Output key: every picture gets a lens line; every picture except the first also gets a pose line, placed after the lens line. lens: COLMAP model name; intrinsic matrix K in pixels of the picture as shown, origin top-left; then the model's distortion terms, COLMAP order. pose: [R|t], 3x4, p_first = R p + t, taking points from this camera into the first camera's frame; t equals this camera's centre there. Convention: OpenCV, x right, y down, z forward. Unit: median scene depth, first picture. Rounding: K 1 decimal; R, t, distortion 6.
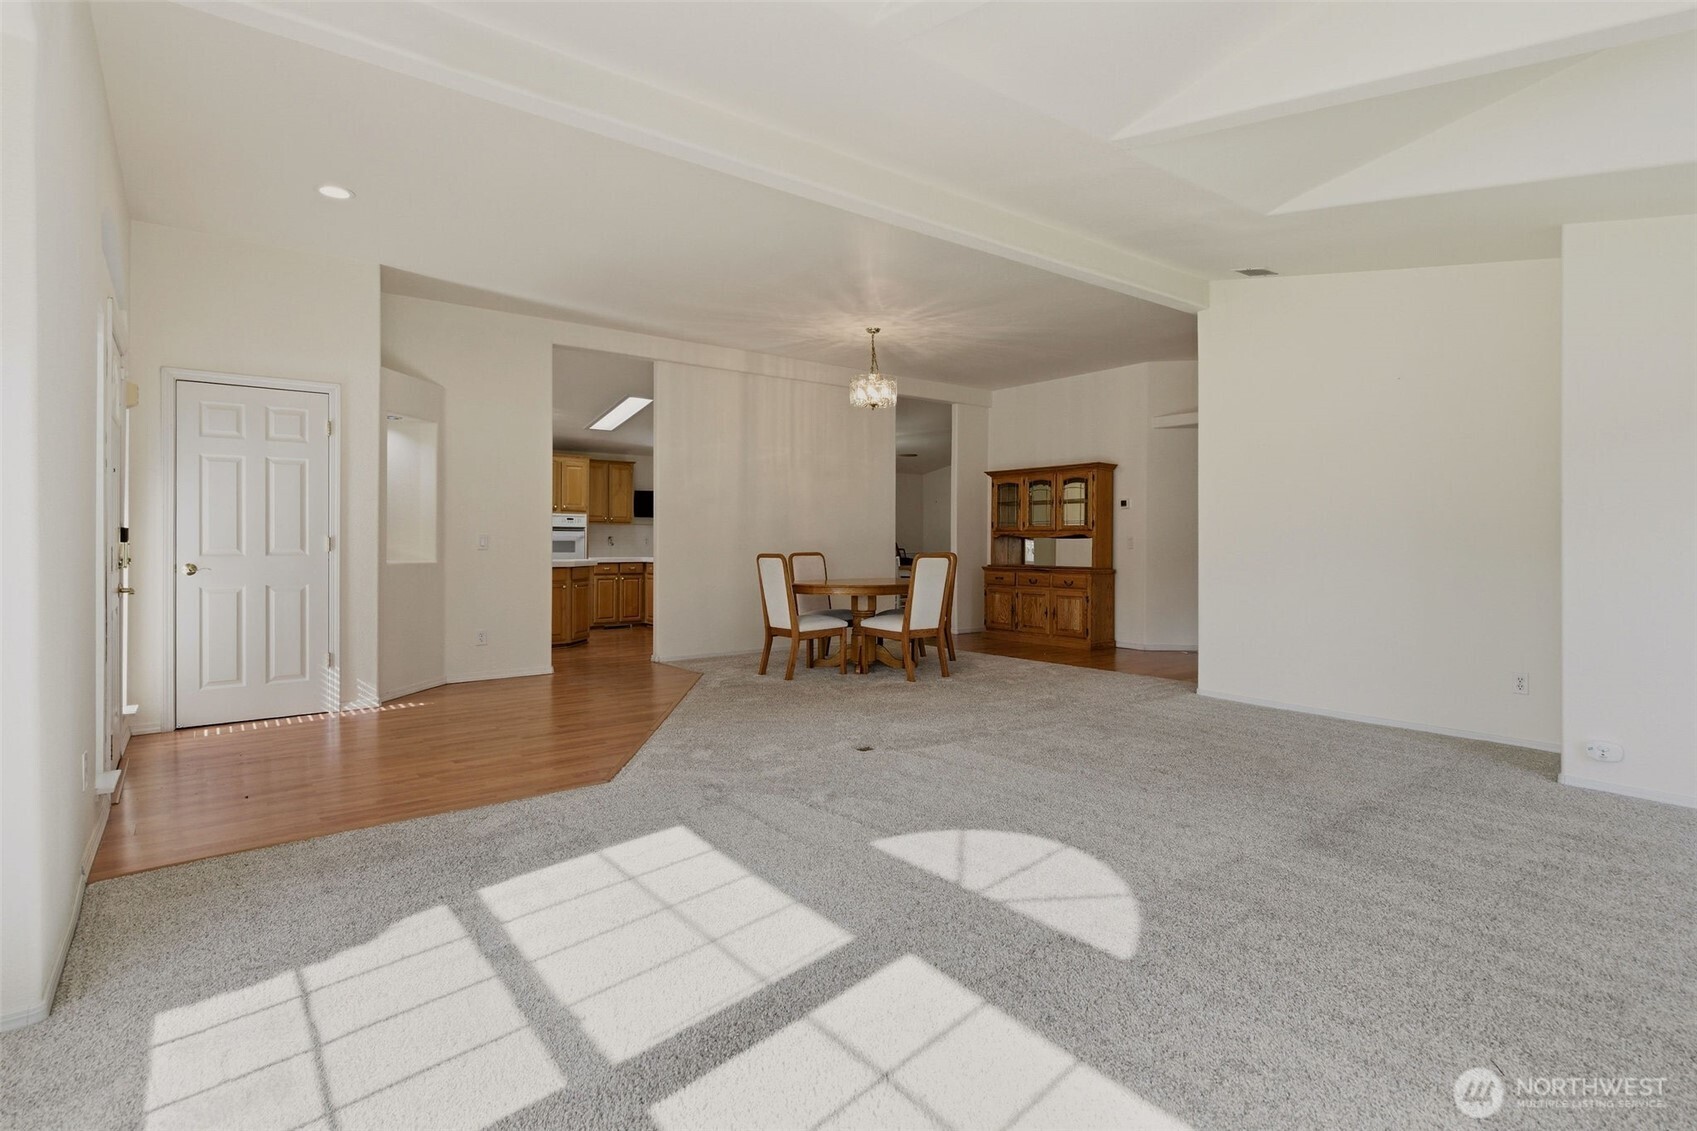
lens RADIAL K [[846.6, 0, 847.1], [0, 846.6, 542.0], [0, 0, 1]] dist [-0.000725, -0.000092]
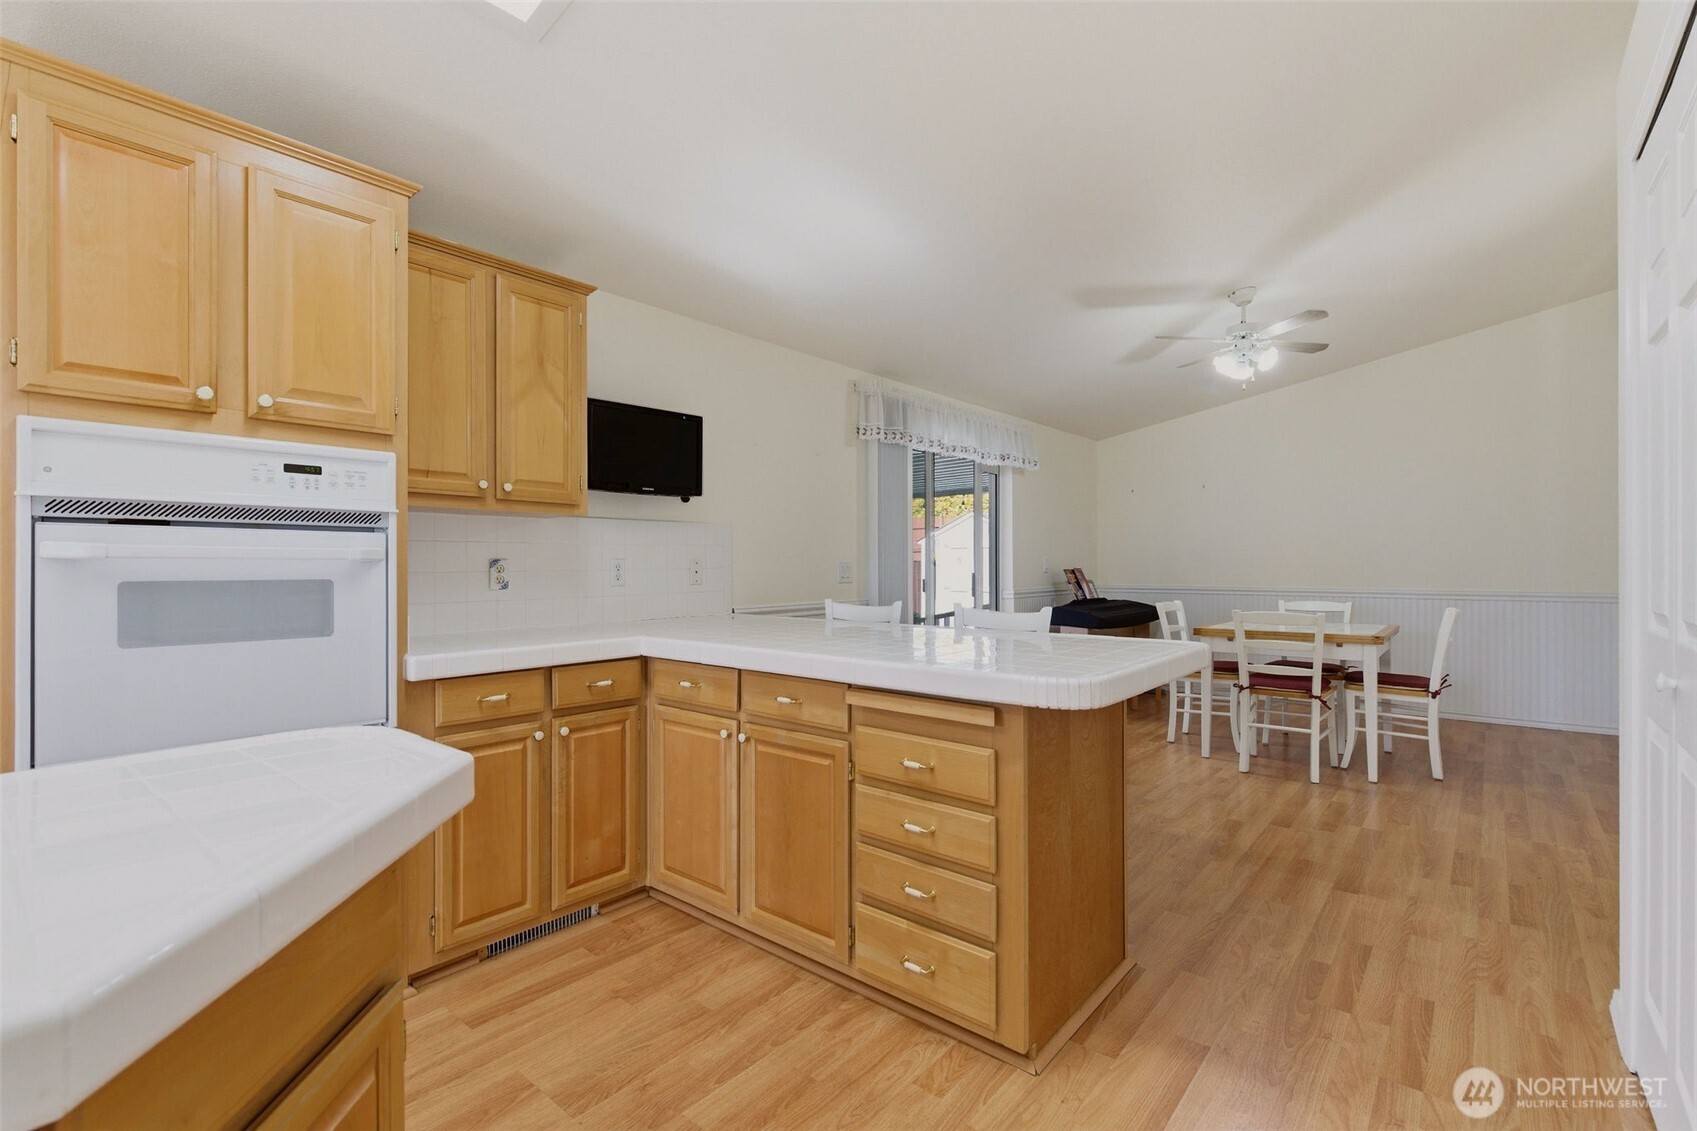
lens RADIAL K [[766.4, 0, 848.5], [0, 766.4, 565.5], [0, 0, 1]] dist [-0.000801, -0.000105]
pose [[0.975756, -0.008167, 0.218707, -0.268568], [0.008523, 0.999963, -0.000685, -0.003772], [-0.218693, 0.002533, 0.975790, 0.885469]]
